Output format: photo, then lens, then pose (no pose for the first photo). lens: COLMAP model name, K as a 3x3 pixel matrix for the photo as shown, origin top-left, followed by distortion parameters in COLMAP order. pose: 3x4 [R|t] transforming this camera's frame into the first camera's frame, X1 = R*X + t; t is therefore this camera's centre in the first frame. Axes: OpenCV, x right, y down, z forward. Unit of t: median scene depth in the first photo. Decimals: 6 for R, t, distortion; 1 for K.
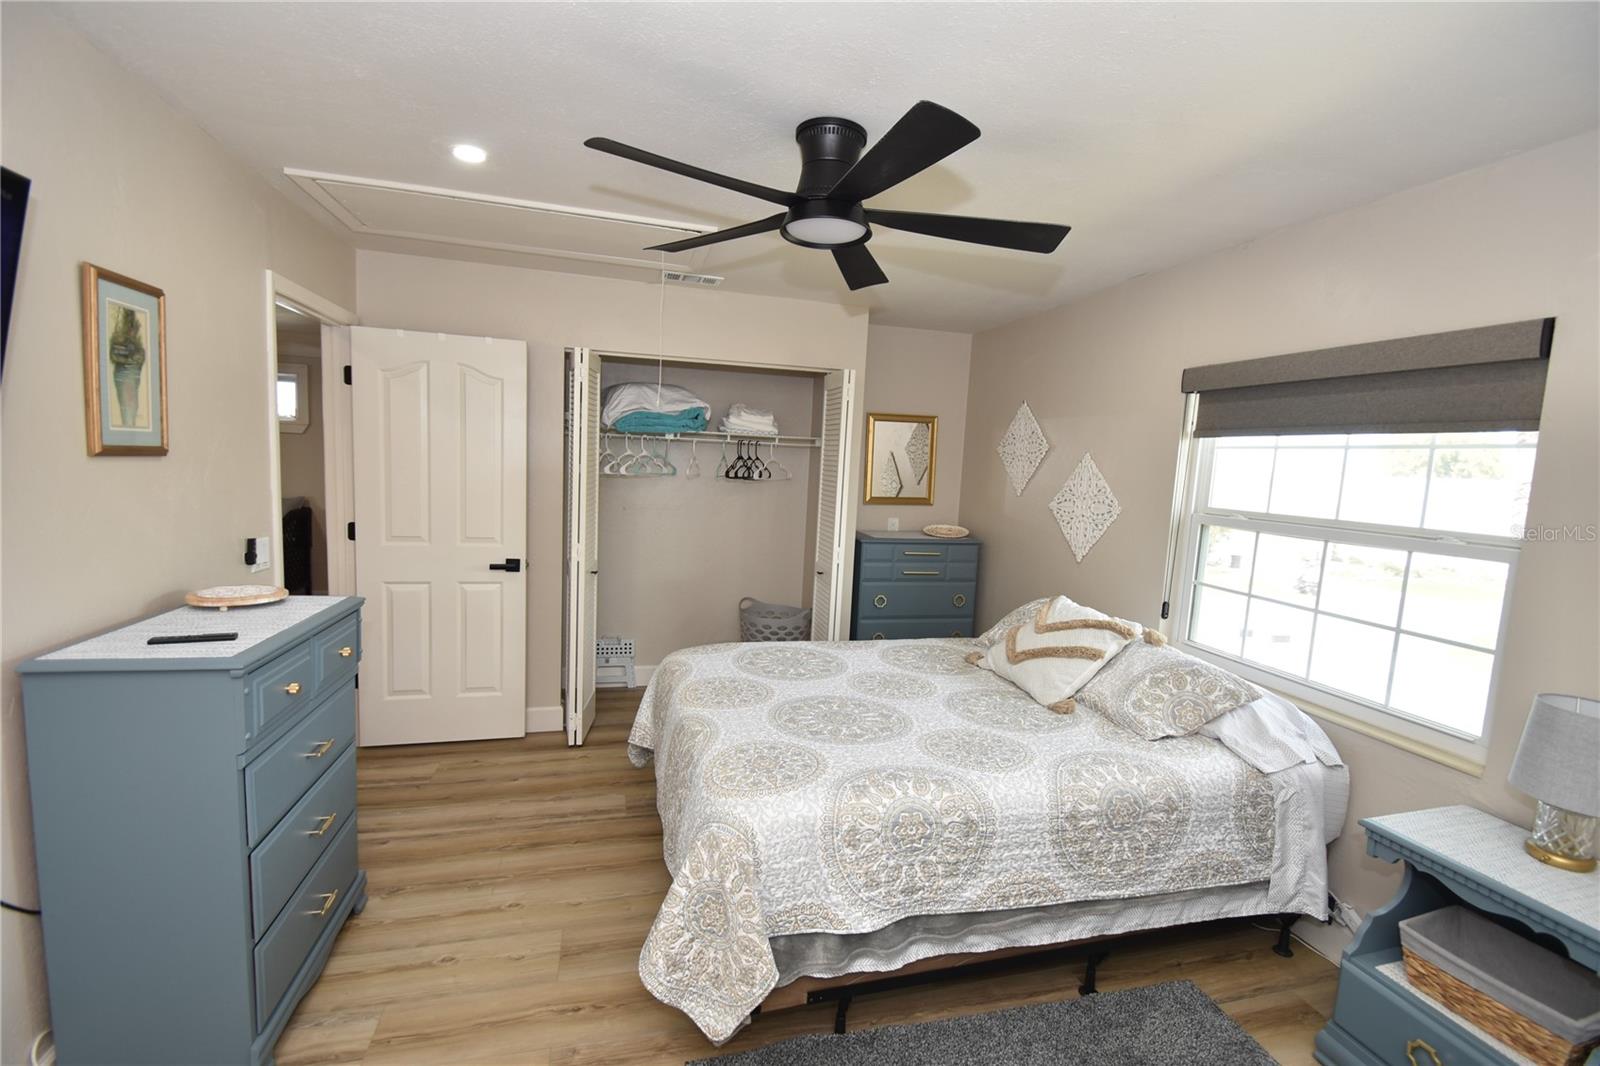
lens RADIAL K [[700.1, 0, 803.0], [0, 700.1, 536.1], [0, 0, 1]] dist [0.006195, -0.011455]
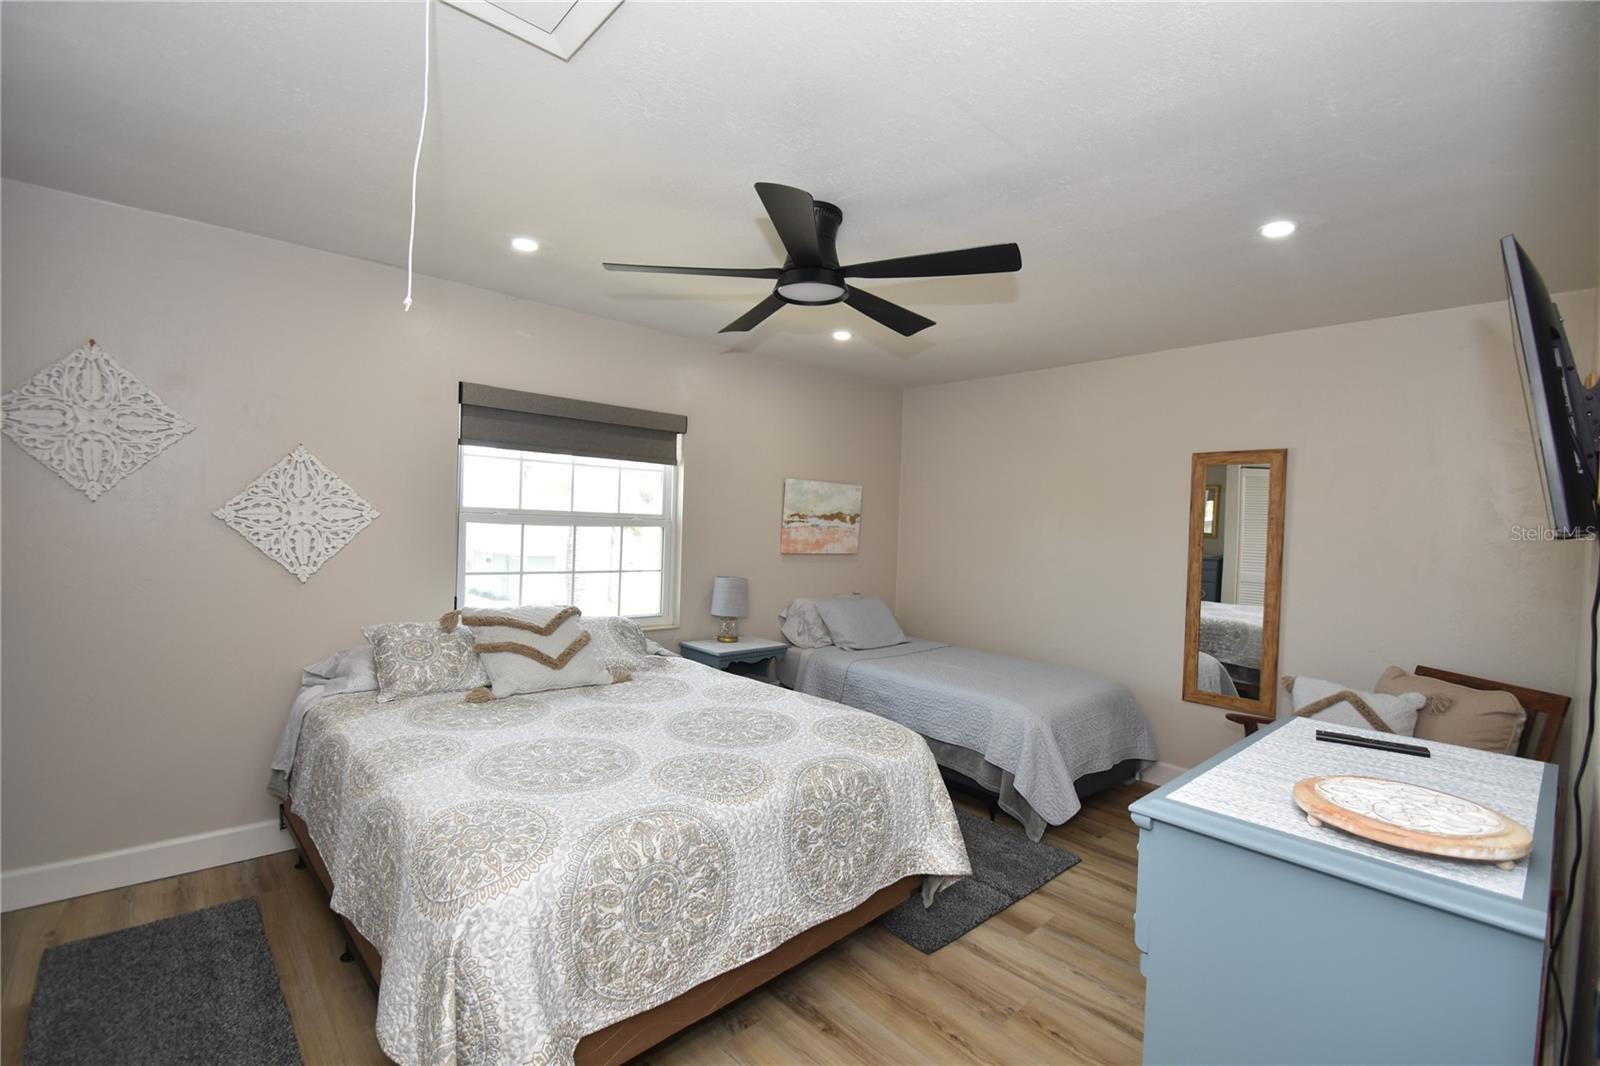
lens RADIAL K [[700.1, 0, 800.1], [0, 700.1, 535.7], [0, 0, 1]] dist [0.006195, -0.011455]
pose [[-0.464595, -0.082864, 0.881638, -0.801446], [0.033348, 0.993269, 0.110929, -0.120410], [-0.884895, 0.080937, -0.458704, 1.223907]]
